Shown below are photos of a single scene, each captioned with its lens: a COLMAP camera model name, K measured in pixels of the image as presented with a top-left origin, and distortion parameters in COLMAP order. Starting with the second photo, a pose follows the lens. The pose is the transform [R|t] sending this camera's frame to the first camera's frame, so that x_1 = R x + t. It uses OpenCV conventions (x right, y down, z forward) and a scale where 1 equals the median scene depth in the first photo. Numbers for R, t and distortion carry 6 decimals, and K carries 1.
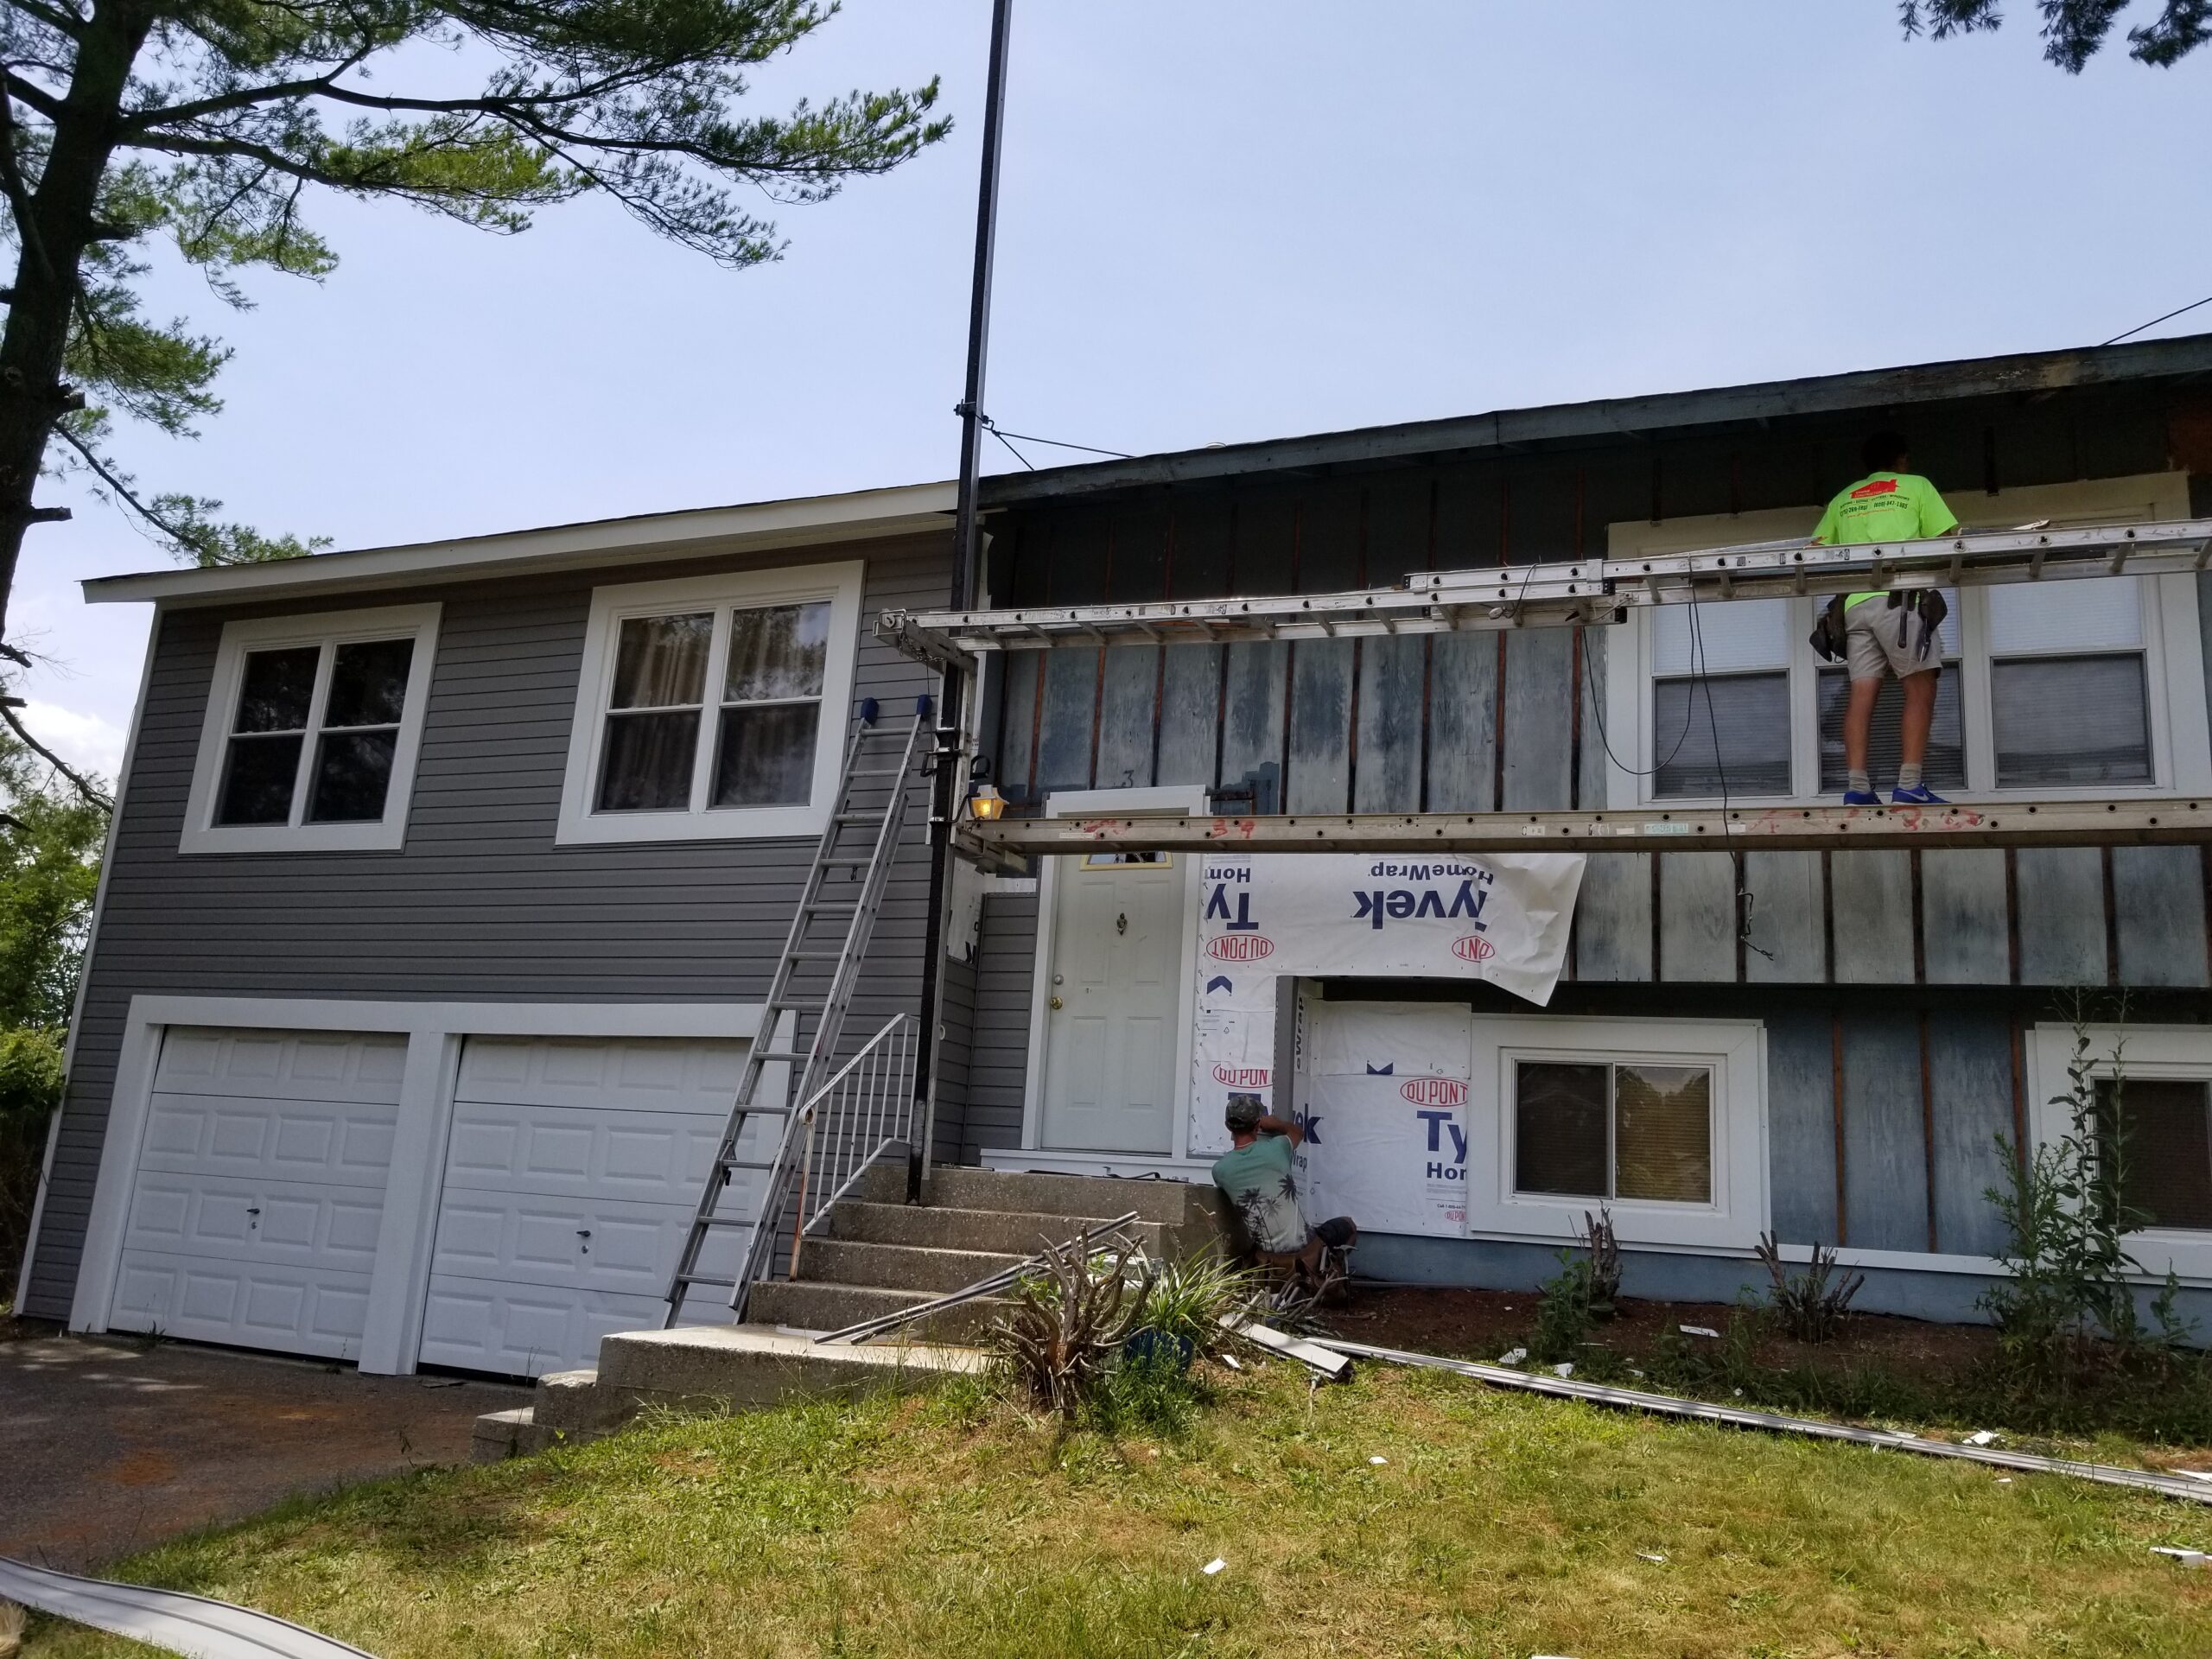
lens RADIAL K [[1694.8, 0, 1094.7], [0, 1694.8, 857.9], [0, 0, 1]] dist [0.099464, -0.142830]
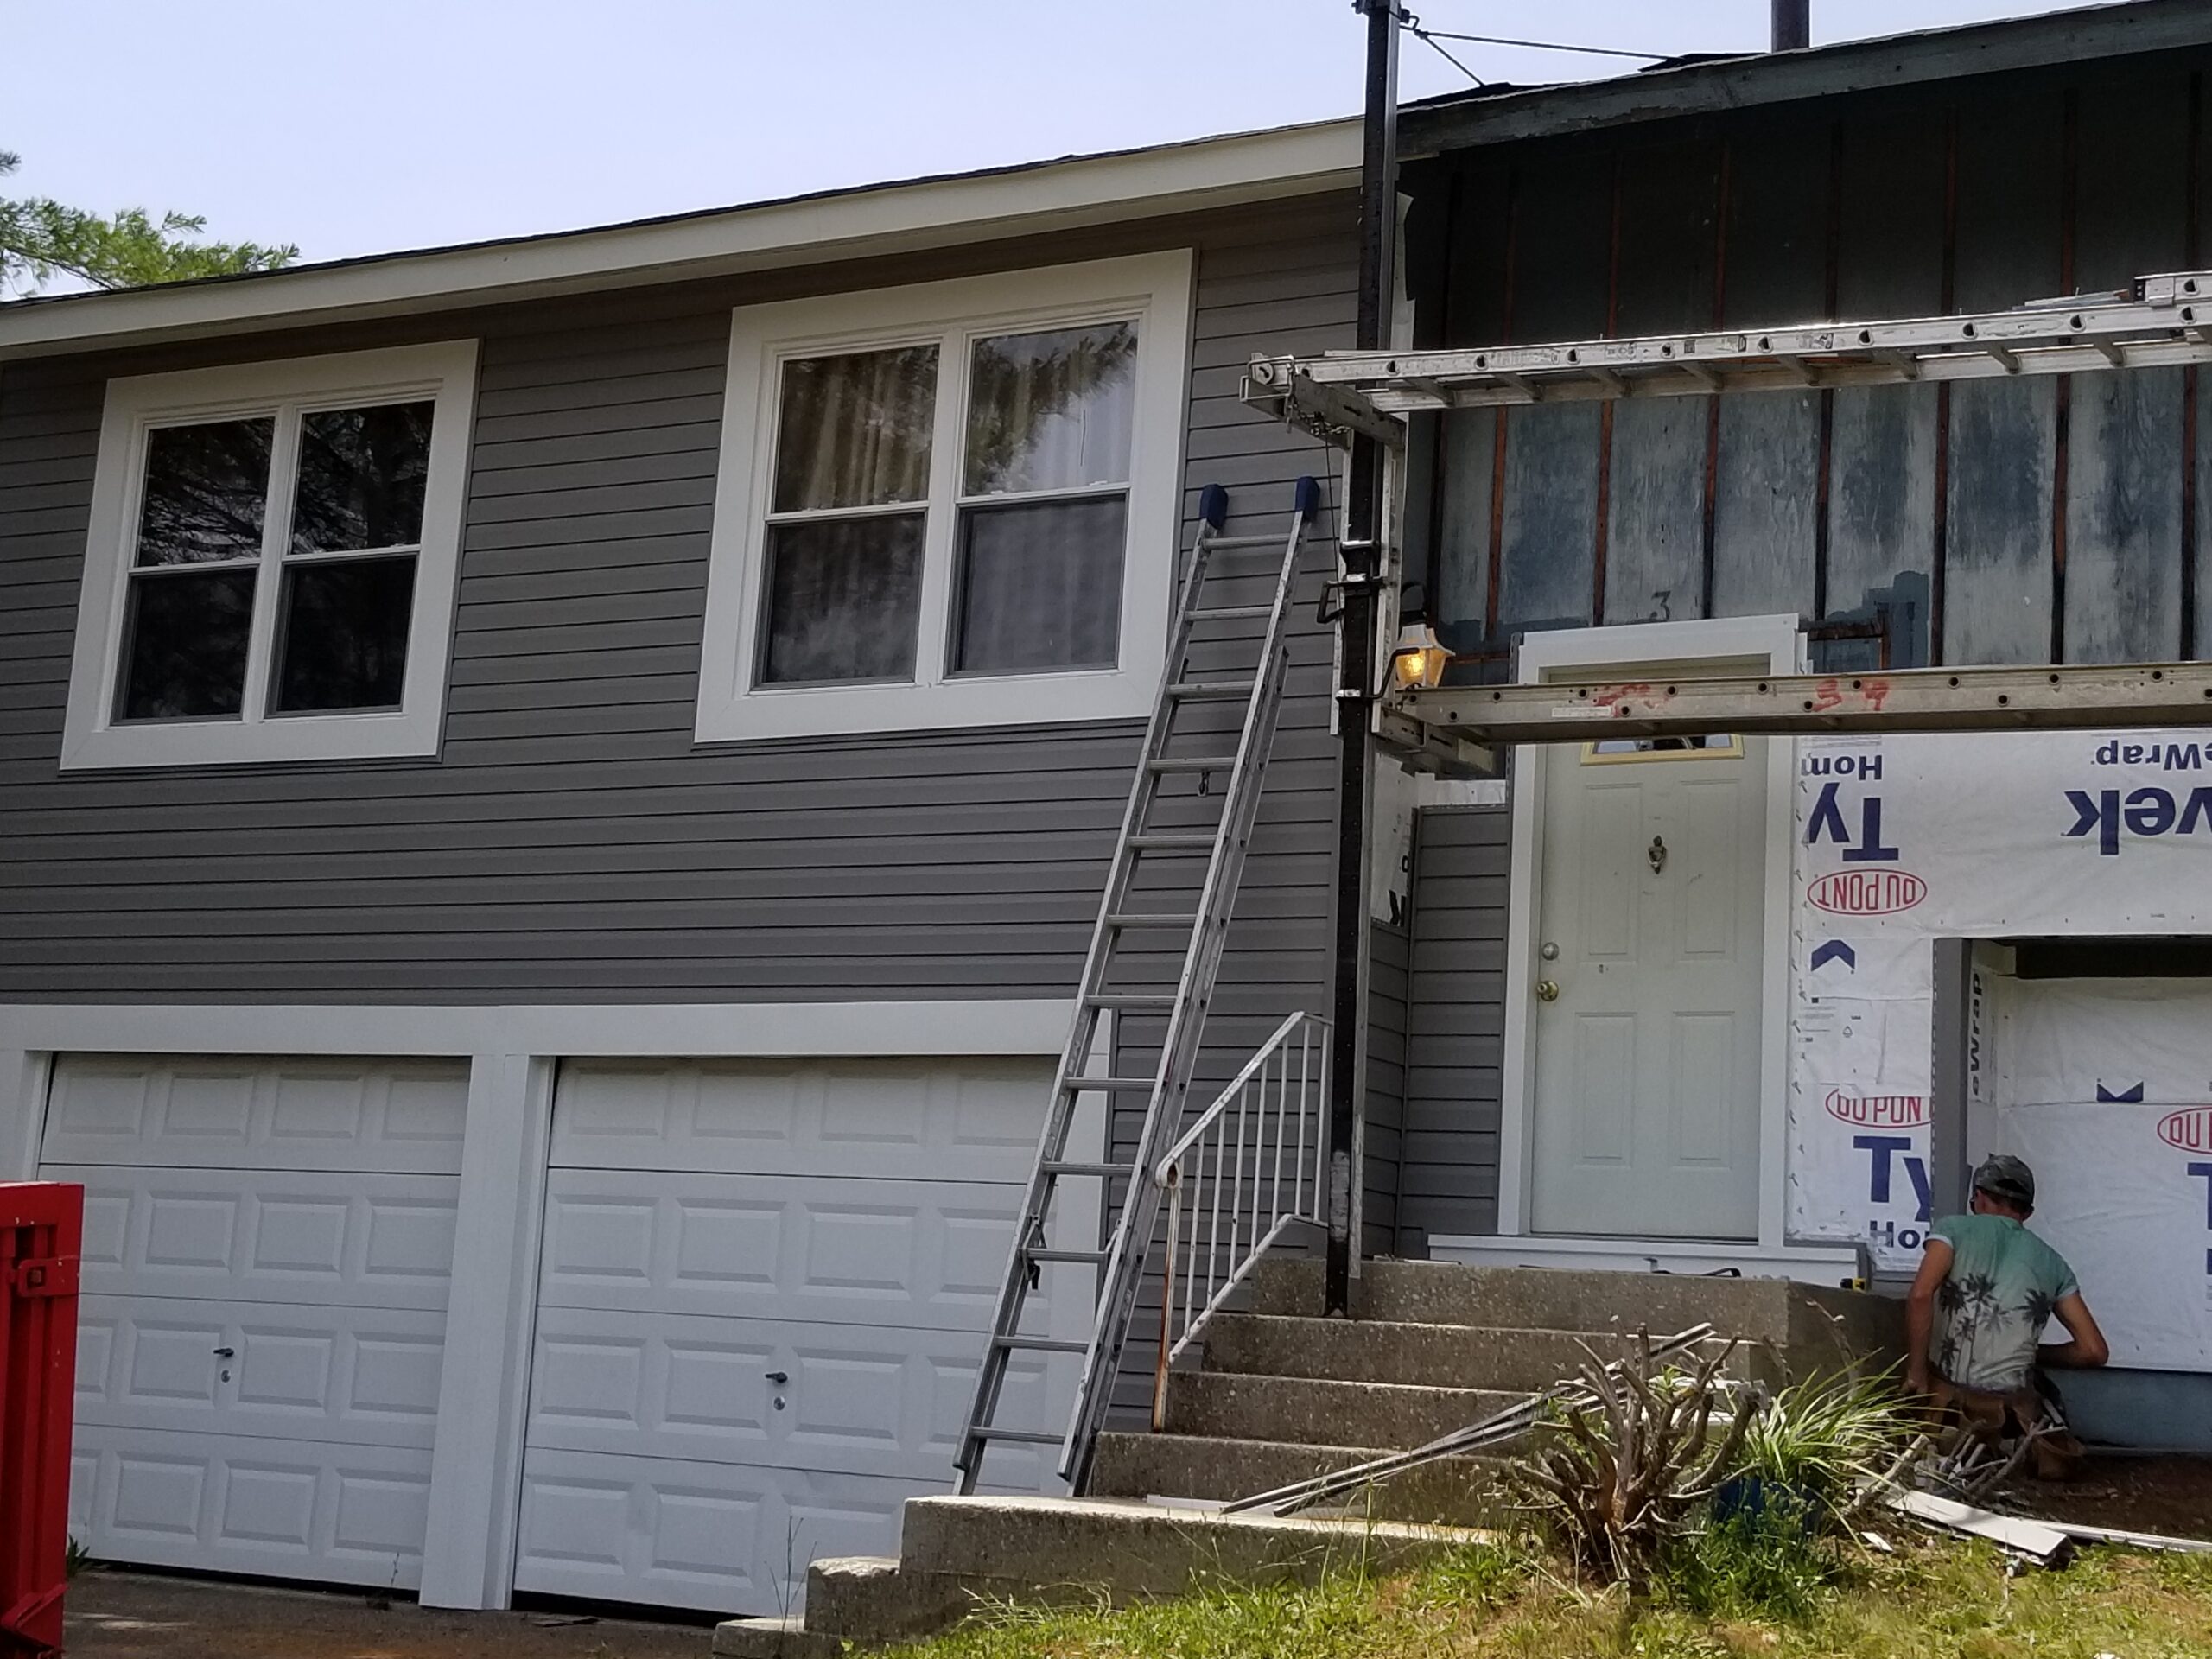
lens RADIAL K [[3741.7, 0, 970.7], [0, 3741.7, 773.3], [0, 0, 1]] dist [0.171554, -0.427533]
pose [[0.989677, -0.027770, -0.140598, -0.037172], [0.031606, 0.999185, 0.025125, -0.030829], [0.139786, -0.029309, 0.989748, -0.340280]]
